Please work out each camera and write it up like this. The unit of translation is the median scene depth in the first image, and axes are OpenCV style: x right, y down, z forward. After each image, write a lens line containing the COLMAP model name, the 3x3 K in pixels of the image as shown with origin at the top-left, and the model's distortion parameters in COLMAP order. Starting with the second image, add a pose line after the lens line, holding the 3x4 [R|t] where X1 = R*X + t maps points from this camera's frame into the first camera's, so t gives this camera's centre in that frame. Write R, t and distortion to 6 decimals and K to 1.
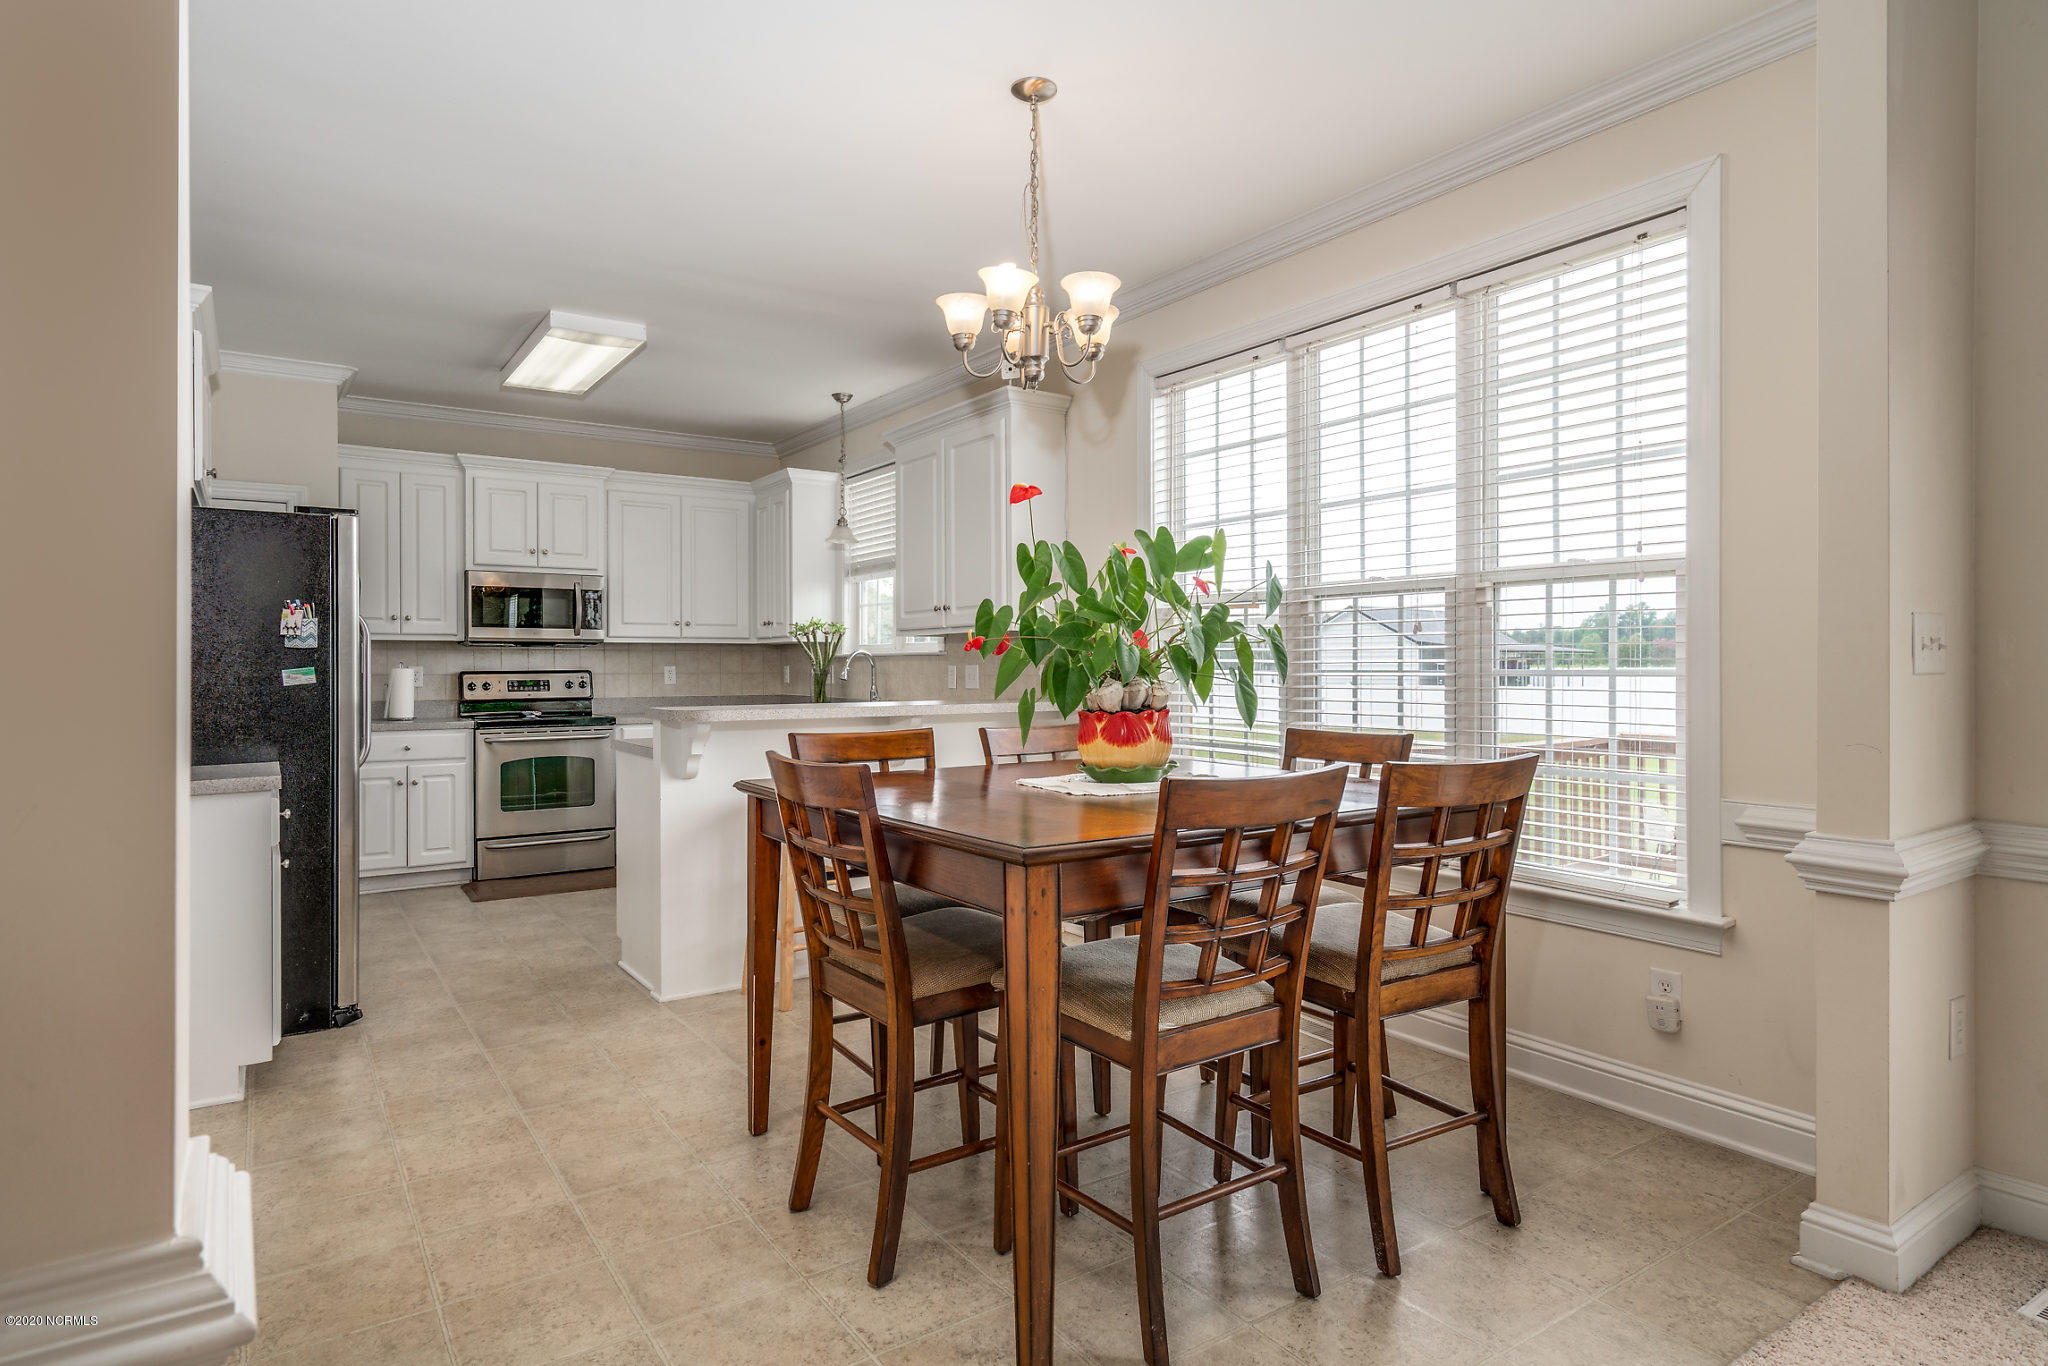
lens RADIAL K [[1103.8, 0, 1016.2], [0, 1103.8, 676.5], [0, 0, 1]] dist [0.004188, 0.000149]
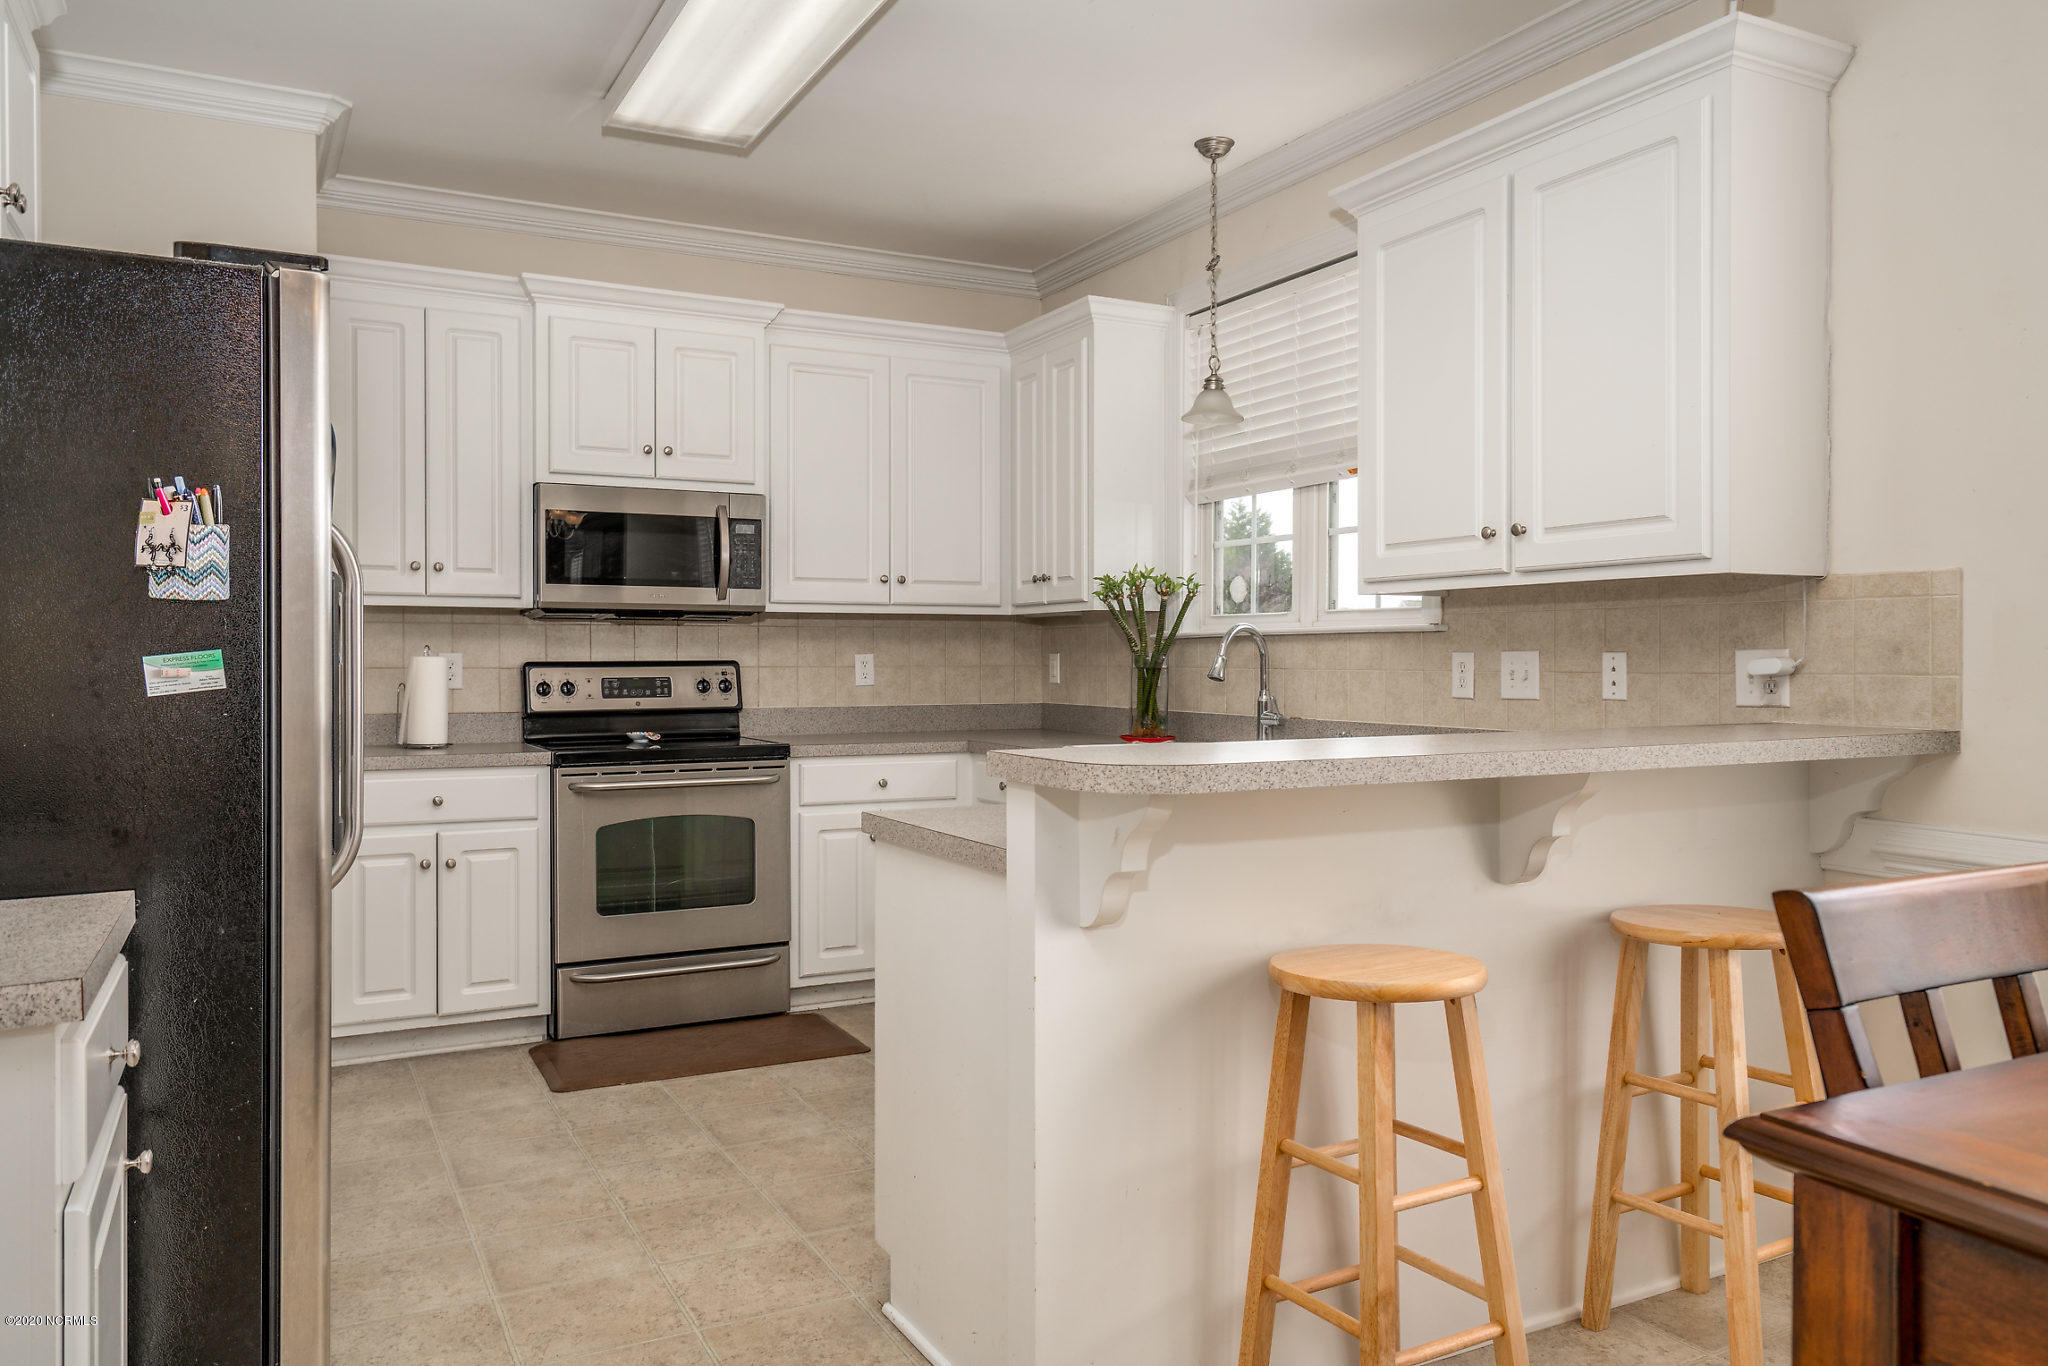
lens RADIAL K [[1437.8, 0, 1027.3], [0, 1437.8, 677.5], [0, 0, 1]] dist [0.003010, 0.002782]
pose [[0.993729, 0.002851, -0.111777, -0.171796], [-0.002368, 0.999987, 0.004456, -0.000725], [0.111788, -0.004164, 0.993723, 0.307885]]
